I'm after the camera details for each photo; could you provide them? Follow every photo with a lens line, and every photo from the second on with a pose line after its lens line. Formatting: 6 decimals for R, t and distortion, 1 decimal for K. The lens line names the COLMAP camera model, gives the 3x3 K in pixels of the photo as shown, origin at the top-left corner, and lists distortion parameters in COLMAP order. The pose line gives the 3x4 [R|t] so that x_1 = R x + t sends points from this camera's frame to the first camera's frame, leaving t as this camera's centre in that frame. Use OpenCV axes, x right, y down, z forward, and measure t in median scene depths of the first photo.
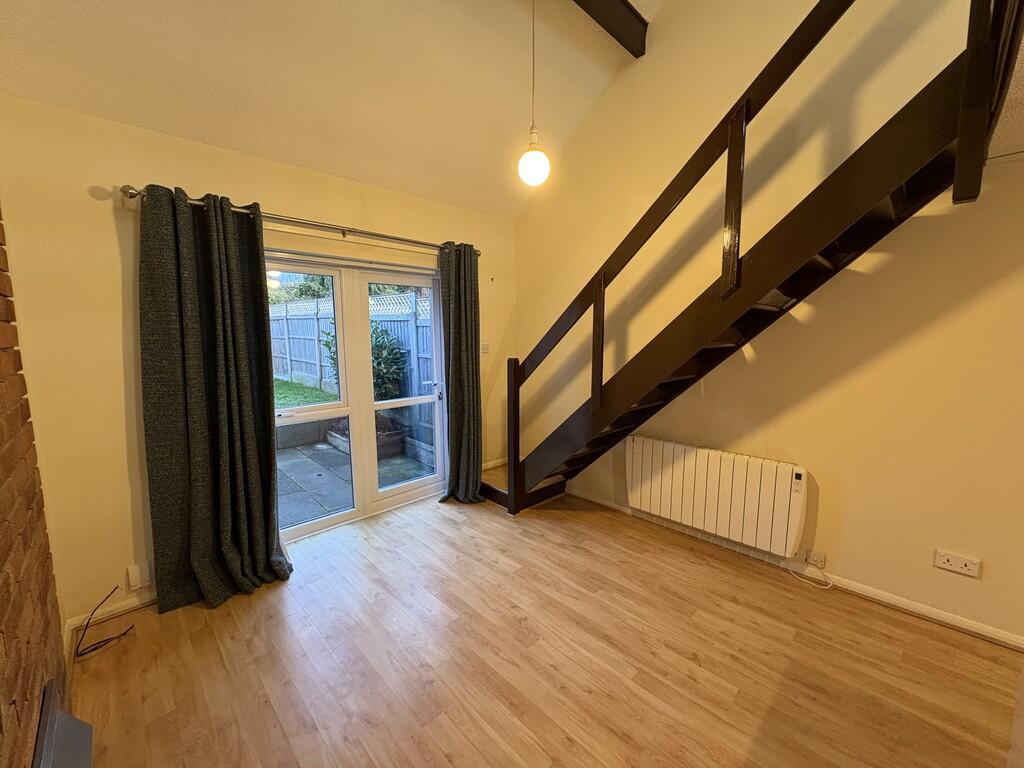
lens RADIAL K [[407.6, 0, 512.0], [0, 407.6, 384.0], [0, 0, 1]] dist [-0.002106, -0.000468]
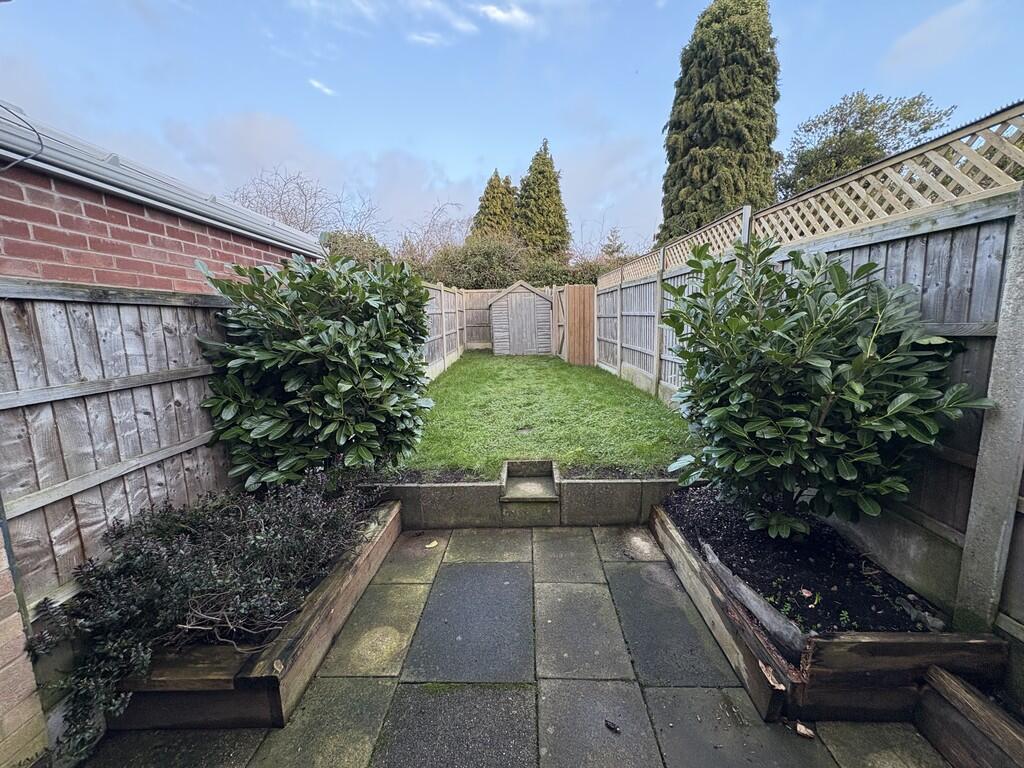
lens RADIAL K [[407.6, 0, 512.0], [0, 407.6, 384.0], [0, 0, 1]] dist [-0.002106, -0.000468]
pose [[0.699390, 0.097849, -0.708011, -0.528128], [-0.069121, 0.995201, 0.069260, -0.095878], [0.711391, 0.000499, 0.702797, 1.155940]]
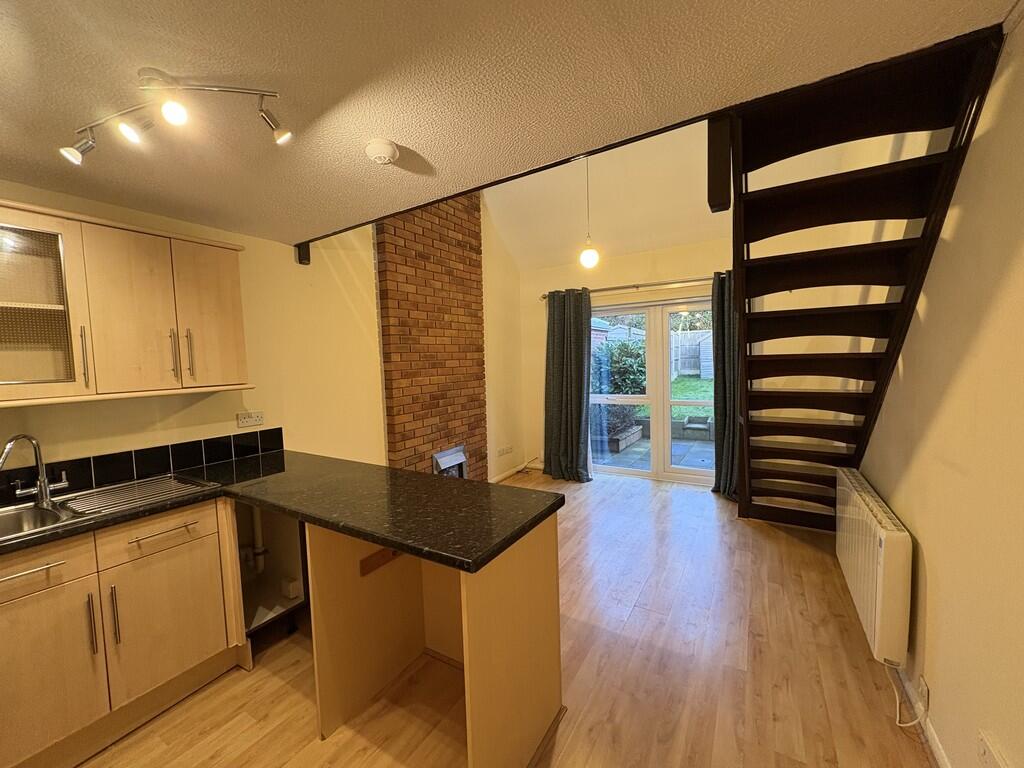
lens RADIAL K [[407.6, 0, 512.0], [0, 407.6, 384.0], [0, 0, 1]] dist [-0.002106, -0.000468]
pose [[0.253516, 0.061676, -0.965363, 0.930510], [-0.090178, 0.995126, 0.039895, -0.014565], [0.963119, 0.076941, 0.257843, 0.139781]]
